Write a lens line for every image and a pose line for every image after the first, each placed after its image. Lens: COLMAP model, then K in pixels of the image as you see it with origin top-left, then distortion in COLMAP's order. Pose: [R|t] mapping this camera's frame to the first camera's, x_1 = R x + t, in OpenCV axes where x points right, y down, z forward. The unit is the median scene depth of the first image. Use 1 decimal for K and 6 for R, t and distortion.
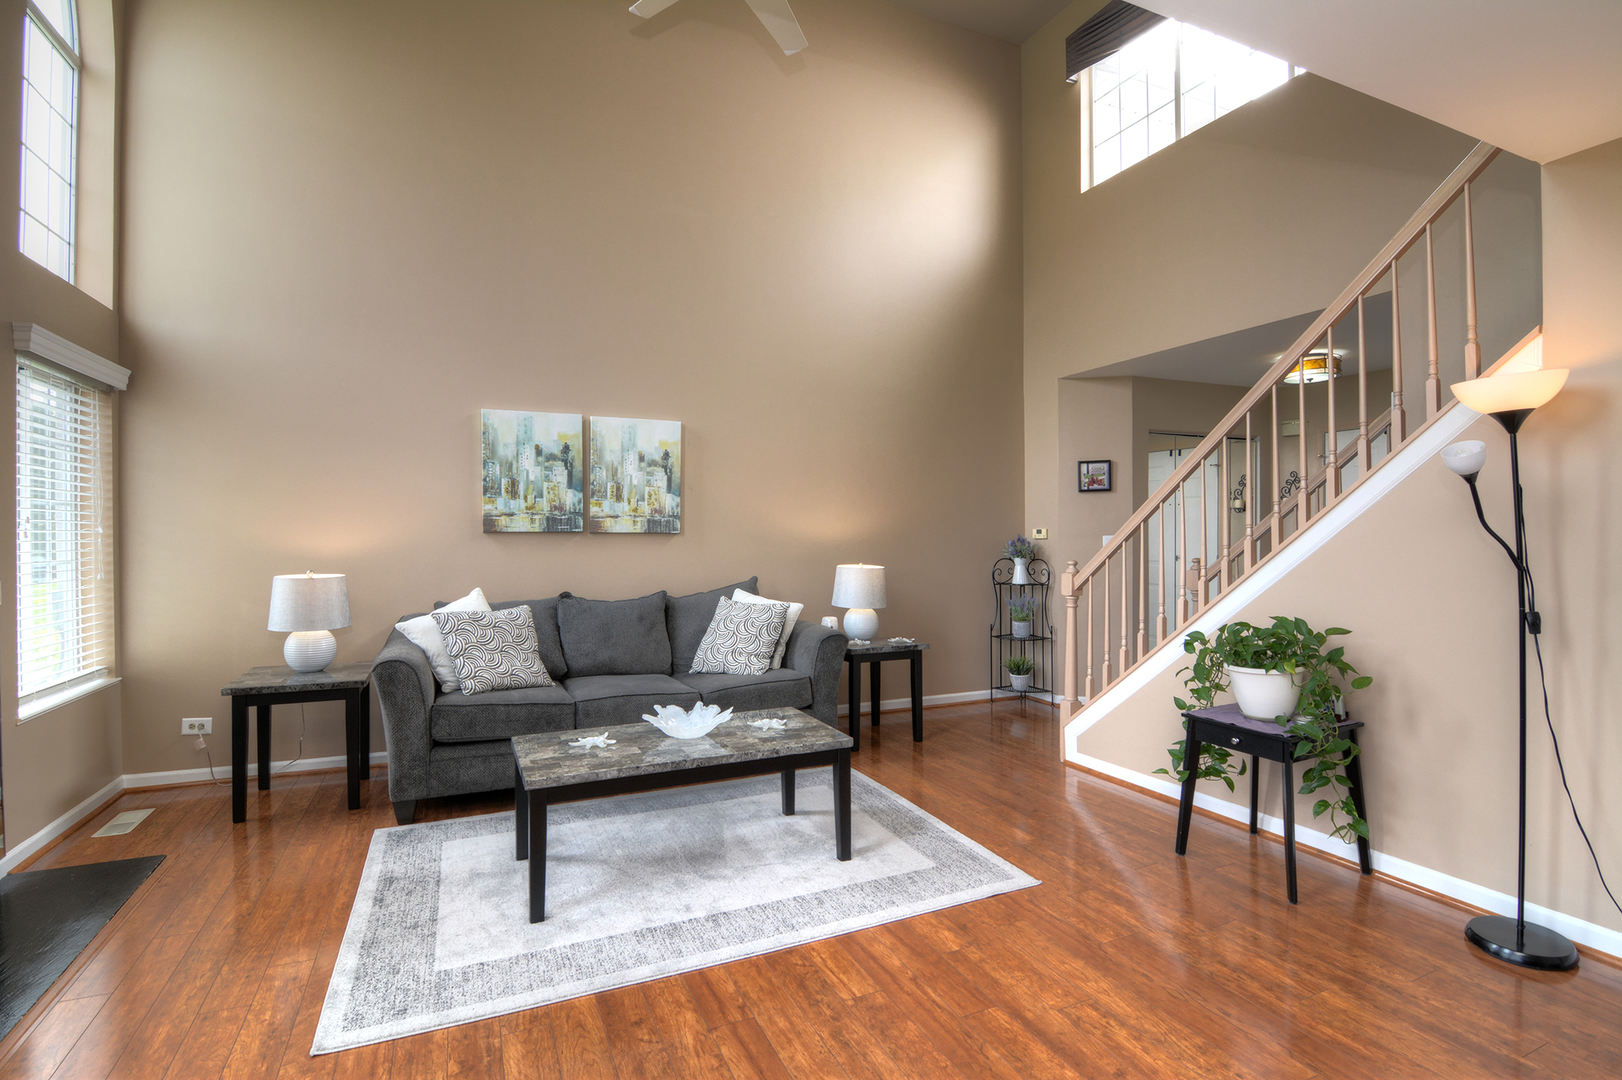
lens RADIAL K [[775.7, 0, 815.3], [0, 775.7, 518.7], [0, 0, 1]] dist [-0.009970, -0.006385]
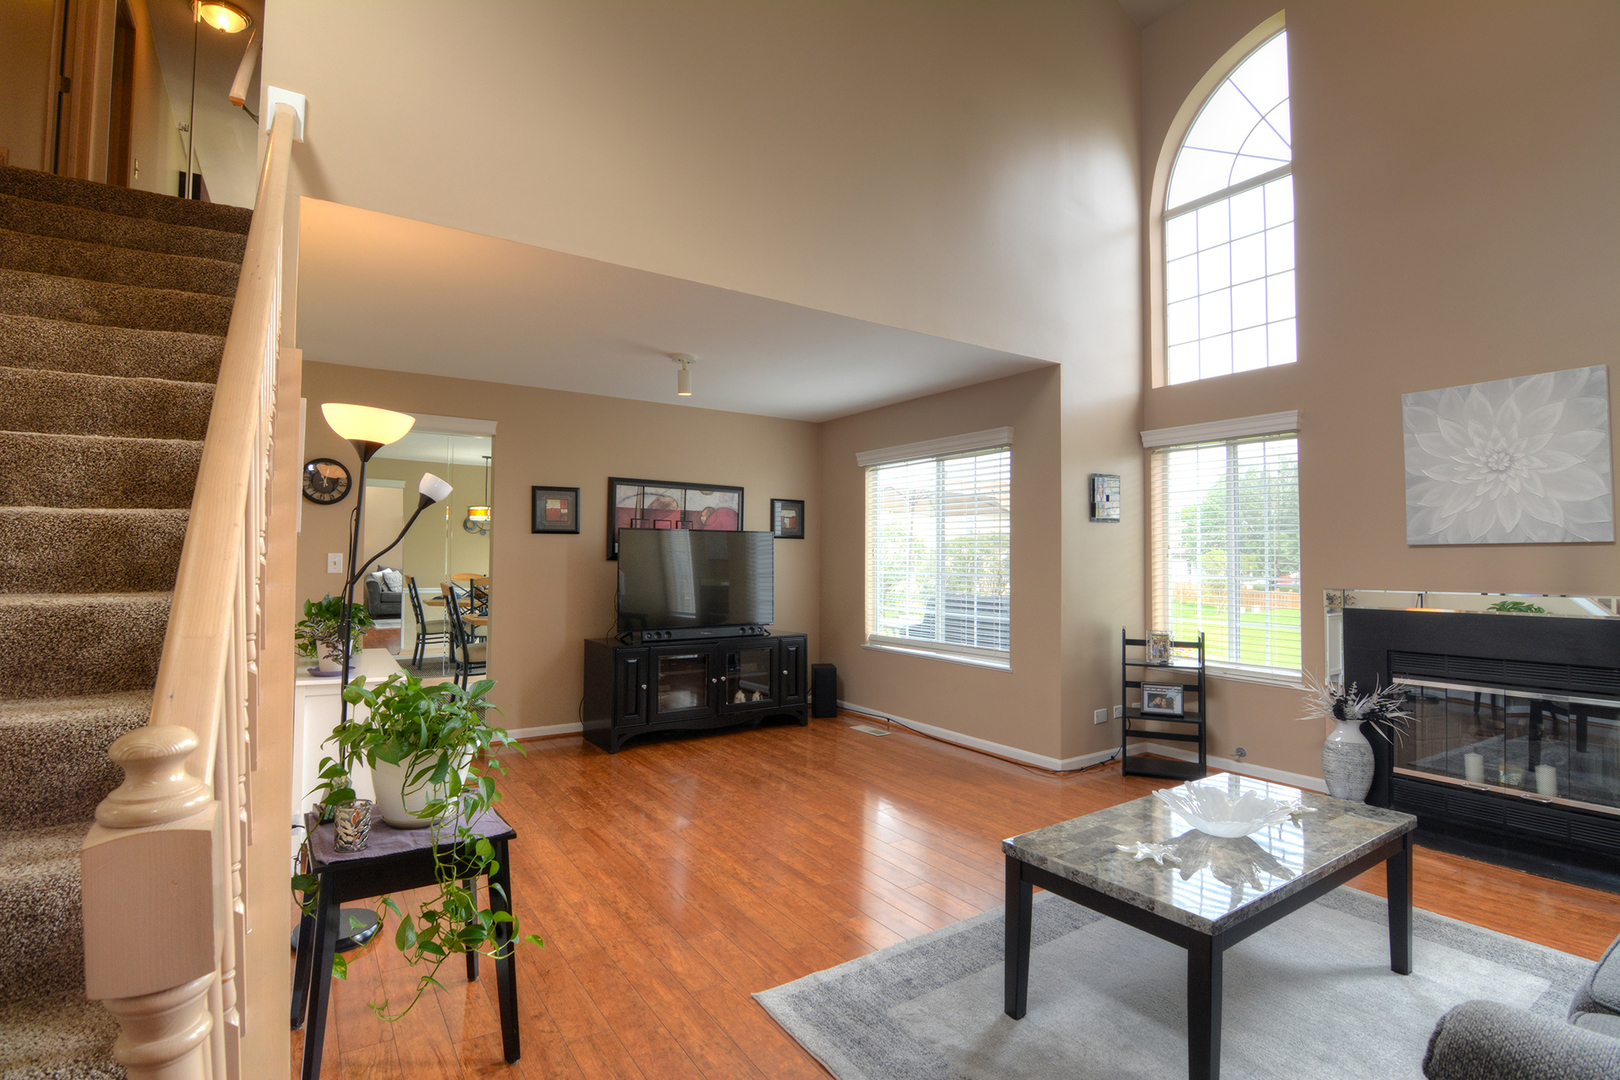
lens RADIAL K [[774.7, 0, 813.0], [0, 774.7, 543.7], [0, 0, 1]] dist [-0.009970, -0.006385]
pose [[-0.986792, -0.006850, -0.161846, 0.232453], [-0.000829, 0.999306, -0.037243, 0.026052], [0.161989, -0.036617, -0.986113, 1.160397]]
